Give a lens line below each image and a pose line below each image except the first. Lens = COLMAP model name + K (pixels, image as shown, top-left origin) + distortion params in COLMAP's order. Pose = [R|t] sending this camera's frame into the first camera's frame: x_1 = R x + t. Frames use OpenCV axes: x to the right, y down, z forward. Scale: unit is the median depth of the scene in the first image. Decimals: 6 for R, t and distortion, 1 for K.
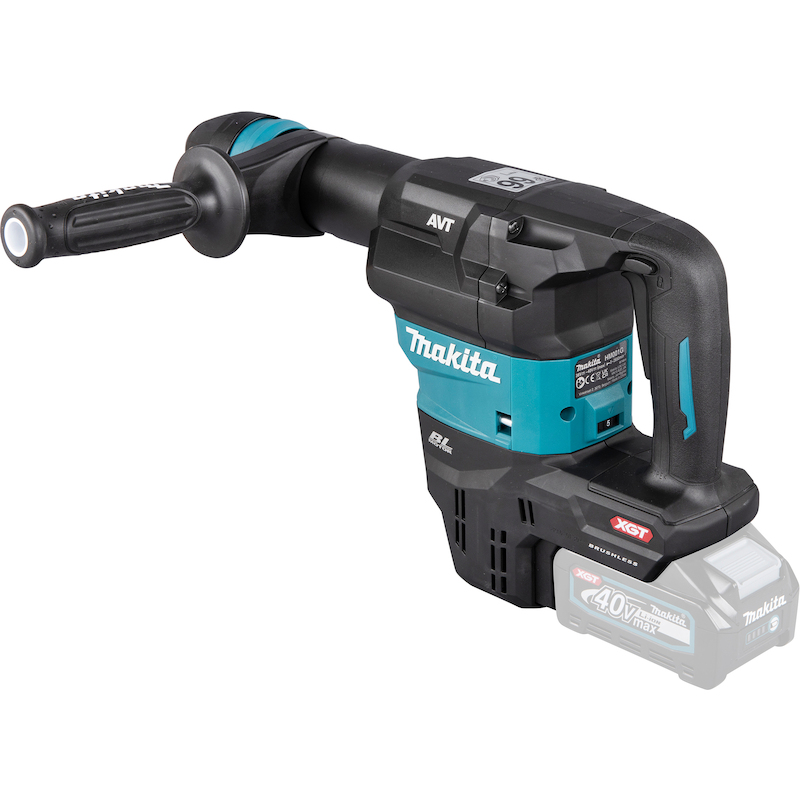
lens RADIAL K [[2091.0, 0, 400.0], [0, 2091.0, 400.0], [0, 0, 1]] dist [-0.049198, -0.200608]
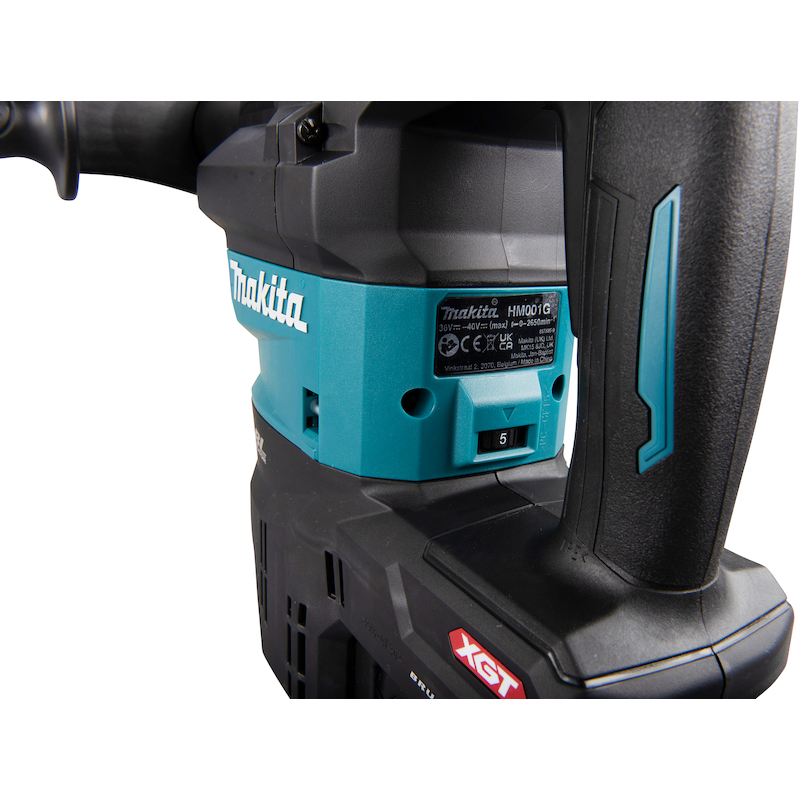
lens RADIAL K [[756.4, 0, 428.0], [0, 756.4, 420.1], [0, 0, 1]] dist [-0.005491, 0.005620]
pose [[0.973850, 0.133593, -0.183764, 0.116204], [-0.152622, 0.983844, -0.093578, 0.027461], [0.168294, 0.119178, 0.978506, 0.809364]]
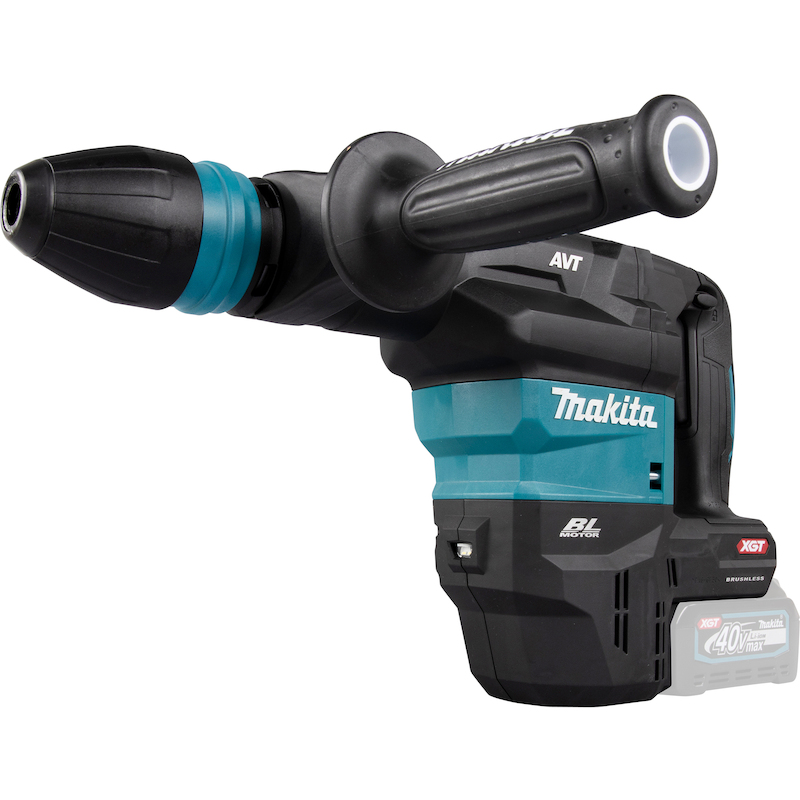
lens RADIAL K [[1144.9, 0, 400.9], [0, 1144.9, 505.9], [0, 0, 1]] dist [-0.079395, -0.043093]
pose [[0.103713, 0.036328, 0.993944, -0.456913], [0.362279, 0.929303, -0.071767, 0.018942], [-0.926281, 0.367528, 0.083220, 1.065385]]
